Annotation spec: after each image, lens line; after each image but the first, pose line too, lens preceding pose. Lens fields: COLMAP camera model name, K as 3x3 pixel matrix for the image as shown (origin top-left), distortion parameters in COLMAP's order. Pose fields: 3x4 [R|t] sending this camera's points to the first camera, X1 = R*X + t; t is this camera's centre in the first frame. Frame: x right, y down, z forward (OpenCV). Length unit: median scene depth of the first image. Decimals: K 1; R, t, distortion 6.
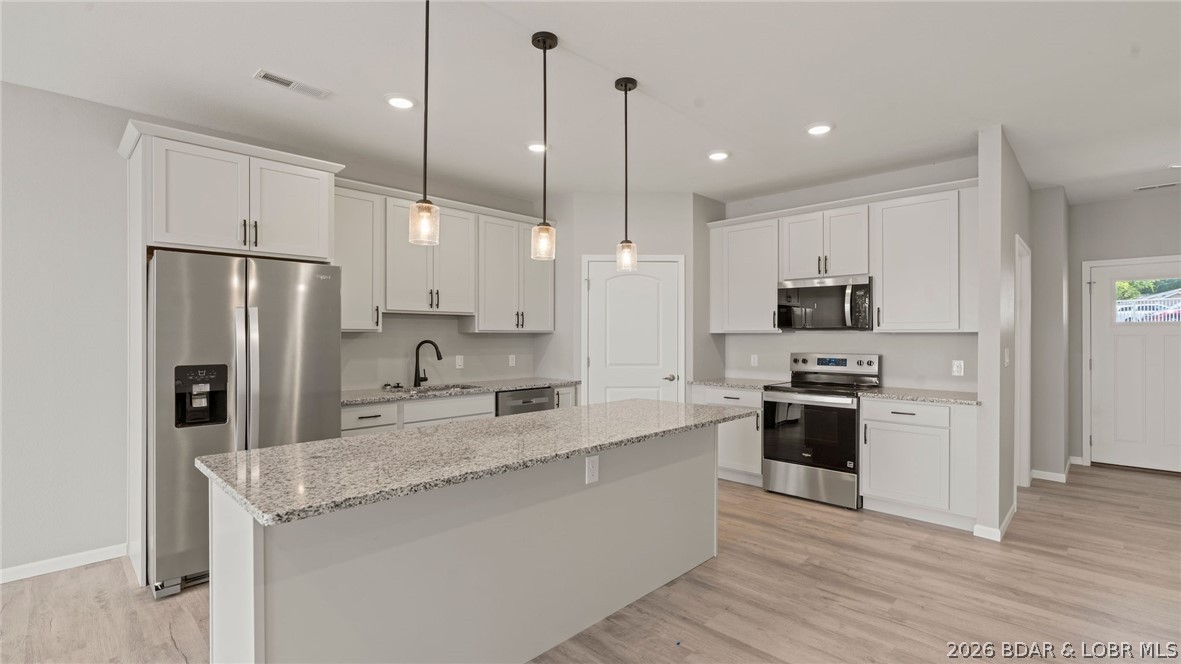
lens RADIAL K [[528.4, 0, 592.2], [0, 528.4, 335.2], [0, 0, 1]] dist [-0.011546, 0.004450]
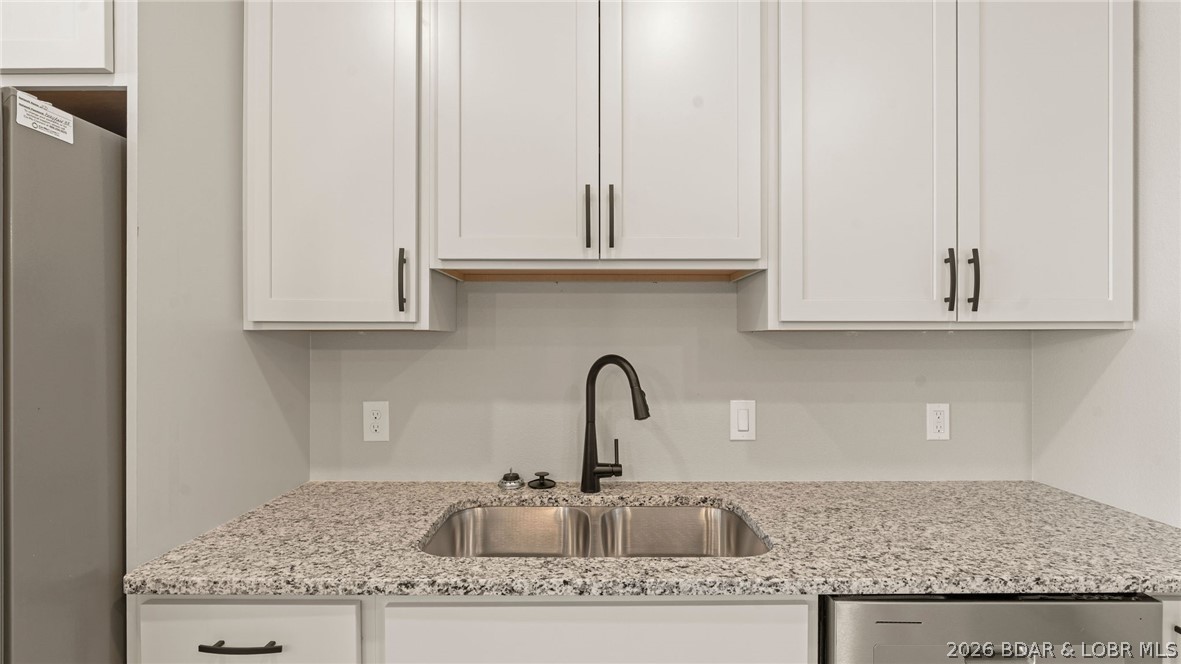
lens RADIAL K [[528.4, 0, 592.2], [0, 528.4, 335.2], [0, 0, 1]] dist [-0.011546, 0.004450]
pose [[0.703076, -0.004802, -0.711098, -0.088560], [0.001058, 0.999983, -0.005706, -0.000585], [0.711114, 0.003260, 0.703069, 0.756991]]
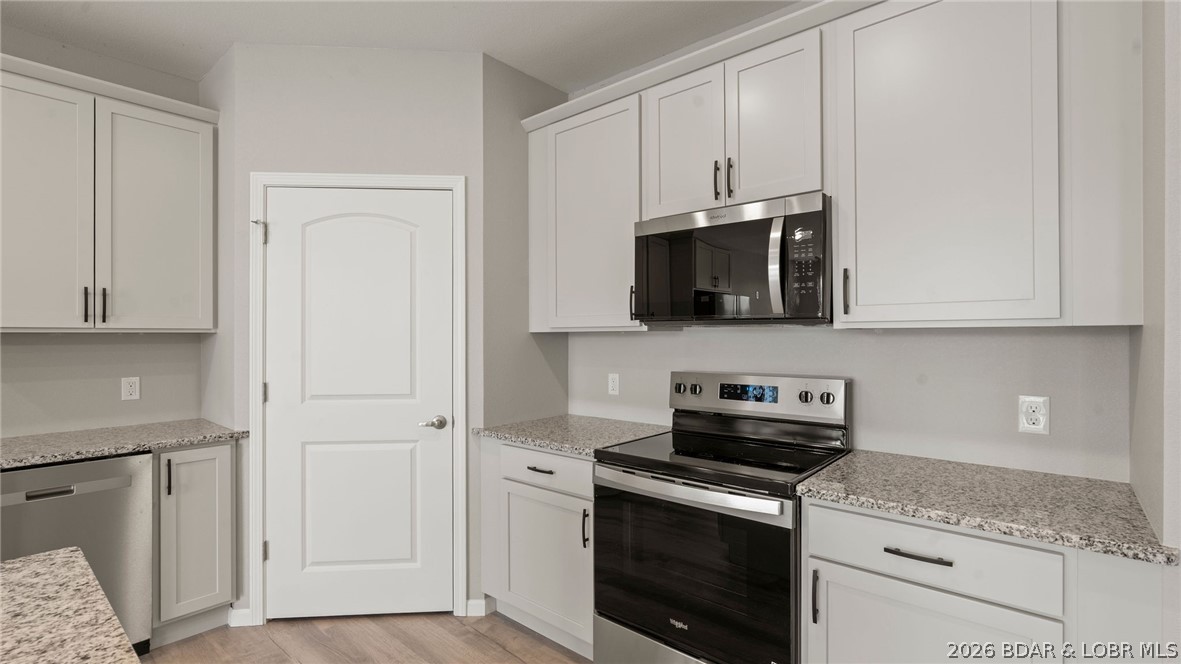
lens RADIAL K [[528.4, 0, 592.2], [0, 528.4, 335.2], [0, 0, 1]] dist [-0.011546, 0.004450]
pose [[0.997780, -0.003230, 0.066514, 0.295421], [0.003369, 0.999992, -0.001981, 0.000015], [-0.066507, 0.002200, 0.997784, 0.559798]]
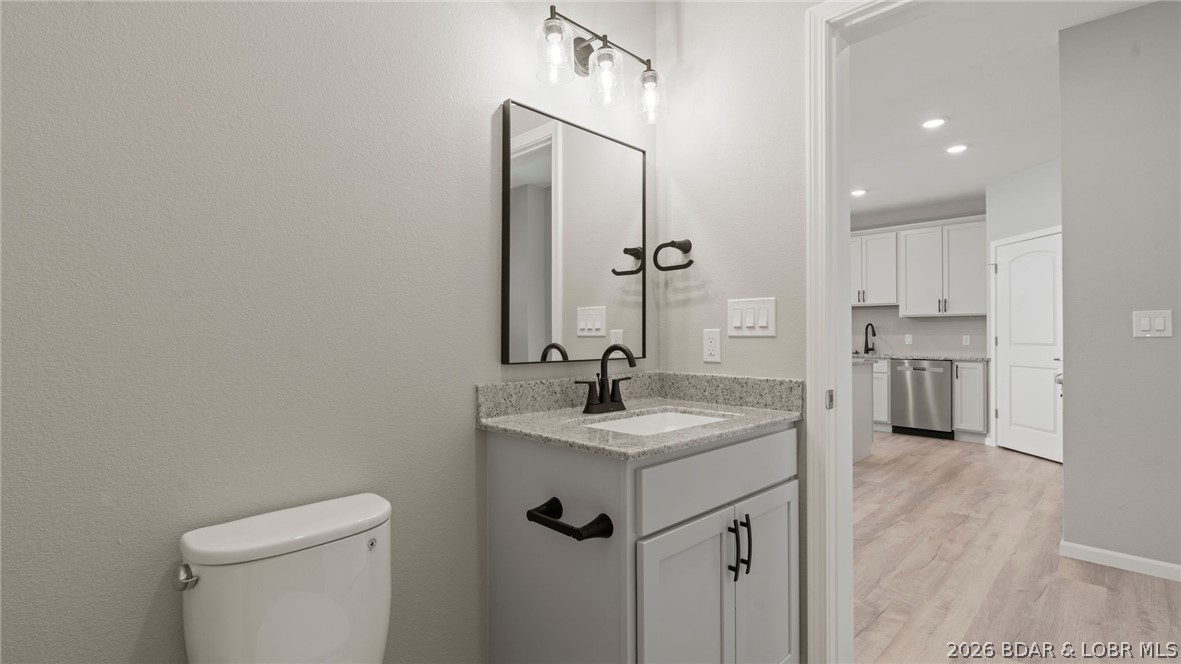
lens RADIAL K [[526.7, 0, 596.6], [0, 526.7, 328.9], [0, 0, 1]] dist [-0.000596, 0.000308]
pose [[-0.017444, -0.013942, -0.999751, 1.207954], [-0.002485, 0.999900, -0.013900, 0.048416], [0.999845, 0.002242, -0.017477, 0.239217]]
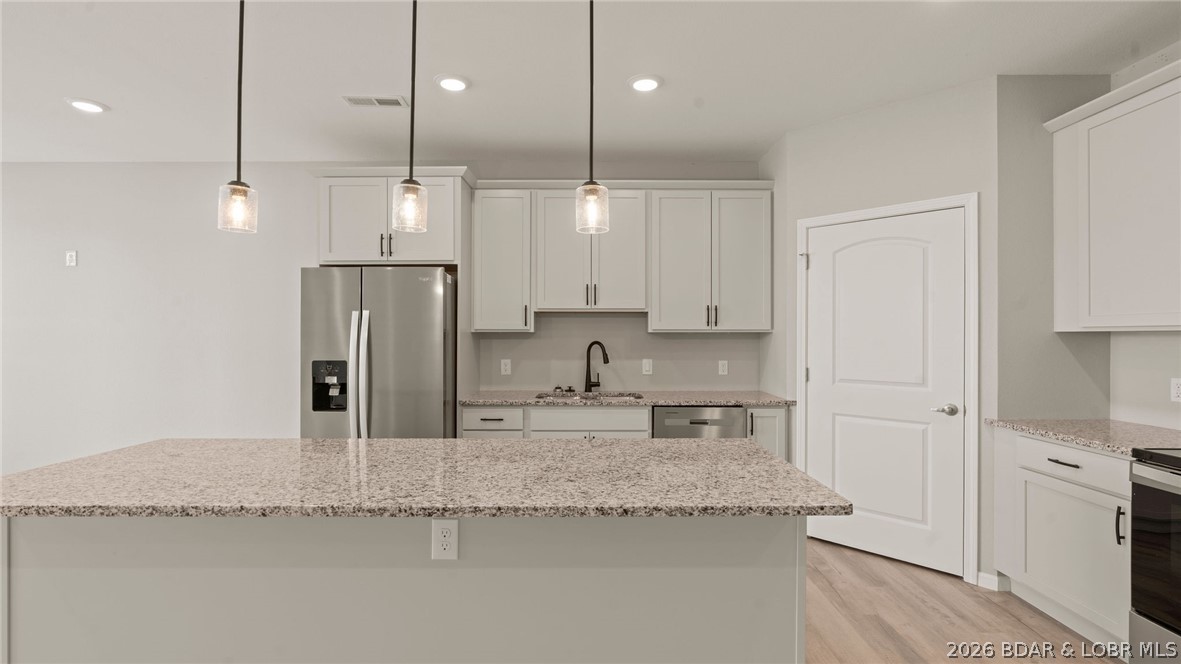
lens RADIAL K [[528.4, 0, 592.2], [0, 528.4, 335.2], [0, 0, 1]] dist [-0.011546, 0.004450]
pose [[0.699479, 0.000319, -0.714653, 0.324271], [0.000015, 1.000000, 0.000461, -0.000918], [0.714653, -0.000333, 0.699479, 0.362941]]
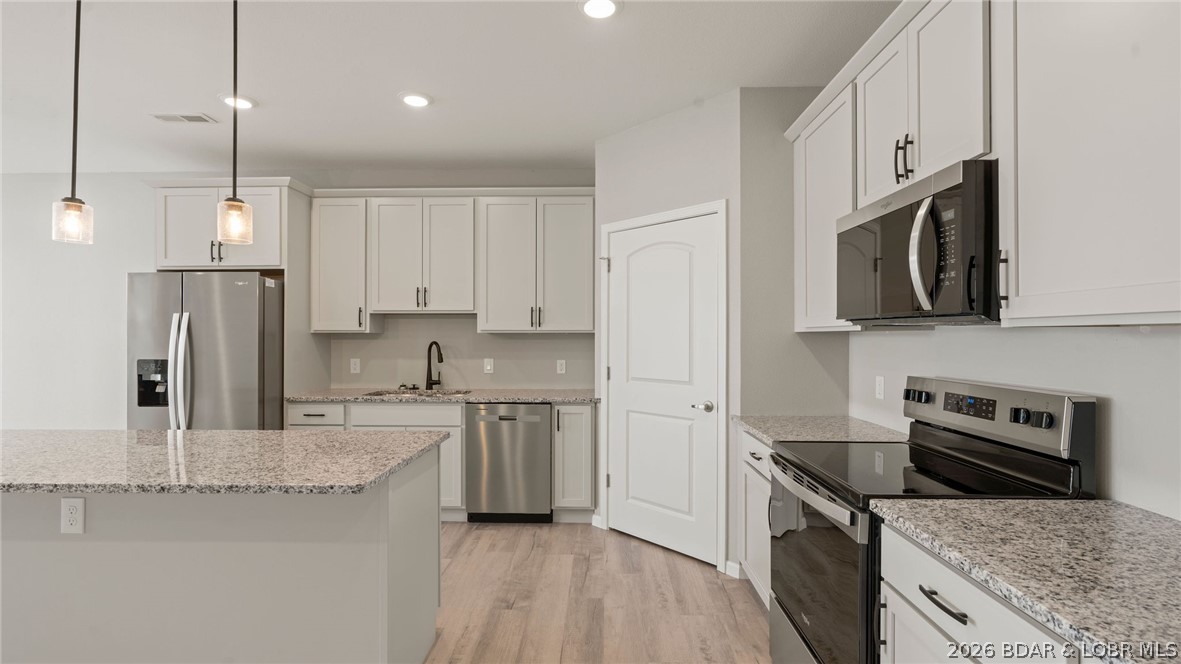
lens RADIAL K [[528.4, 0, 592.2], [0, 528.4, 335.2], [0, 0, 1]] dist [-0.011546, 0.004450]
pose [[0.684240, -0.000855, -0.729256, 0.565777], [0.000564, 1.000000, -0.000643, -0.000467], [0.729257, 0.000029, 0.684240, 0.556514]]
